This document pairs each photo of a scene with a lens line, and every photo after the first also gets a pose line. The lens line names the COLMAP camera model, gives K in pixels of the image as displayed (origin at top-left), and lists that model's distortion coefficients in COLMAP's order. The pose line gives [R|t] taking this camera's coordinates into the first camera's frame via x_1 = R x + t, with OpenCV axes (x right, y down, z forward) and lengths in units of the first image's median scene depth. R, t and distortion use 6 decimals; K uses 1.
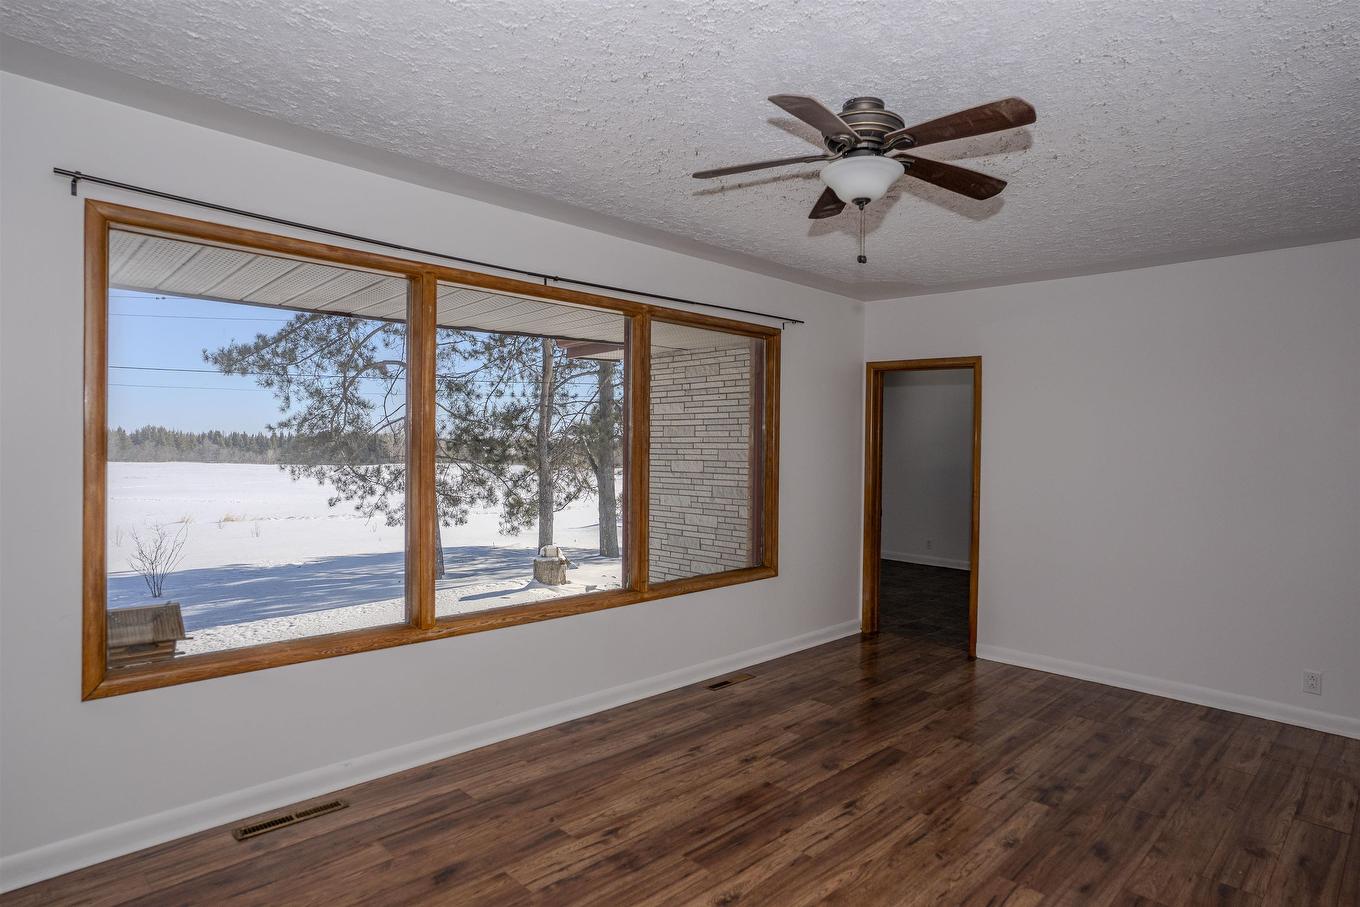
lens RADIAL K [[742.0, 0, 689.6], [0, 742.0, 456.6], [0, 0, 1]] dist [-0.070172, 0.055887]
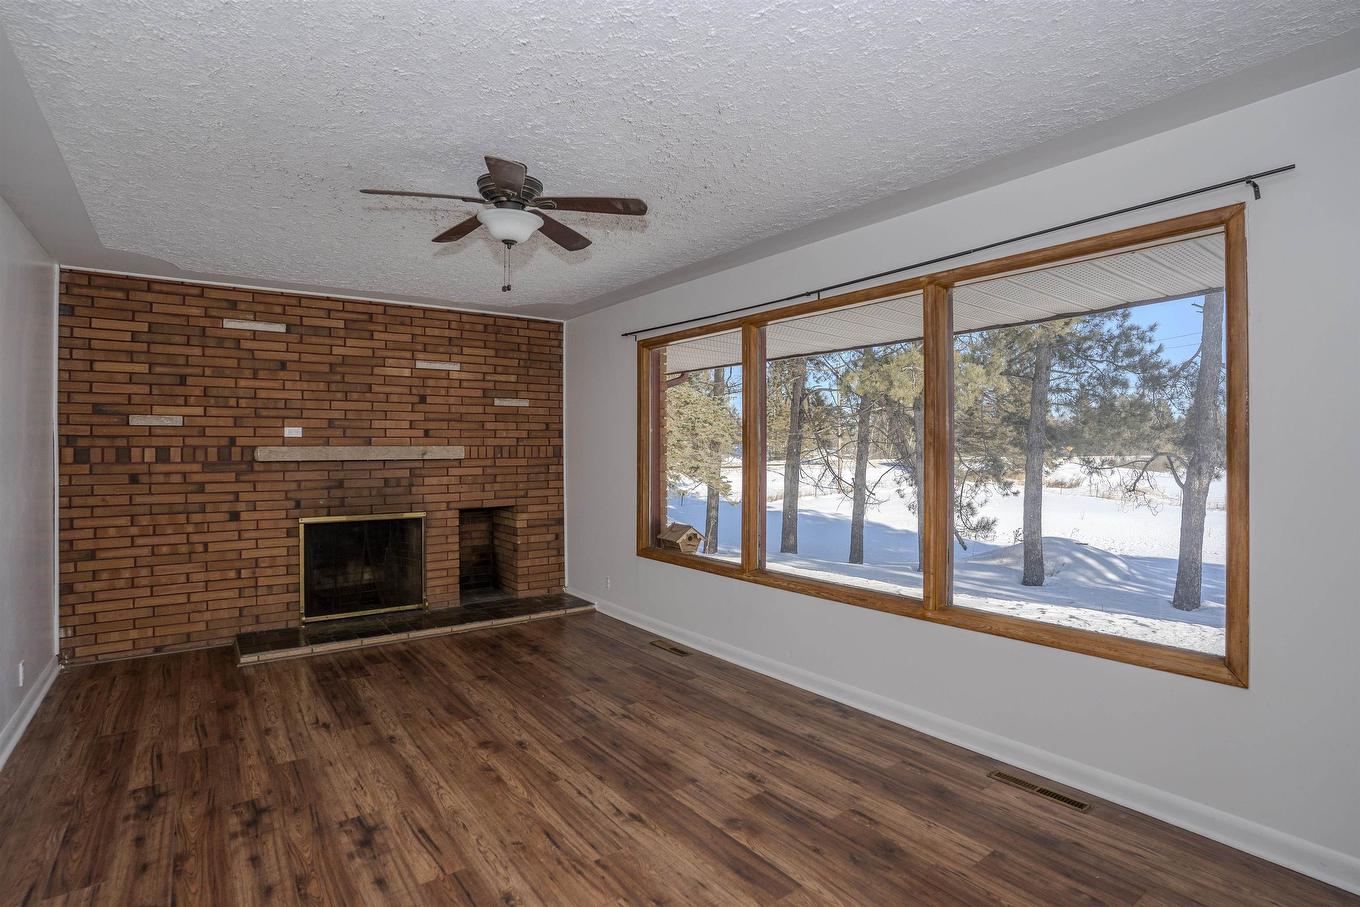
lens RADIAL K [[681.5, 0, 680.0], [0, 681.5, 453.5], [0, 0, 1]] dist [-0.061687, 0.028120]
pose [[-0.145082, -0.003697, -0.989413, 1.003504], [-0.004635, 0.999985, -0.003057, 0.008519], [0.989409, 0.004143, -0.145097, 1.107577]]
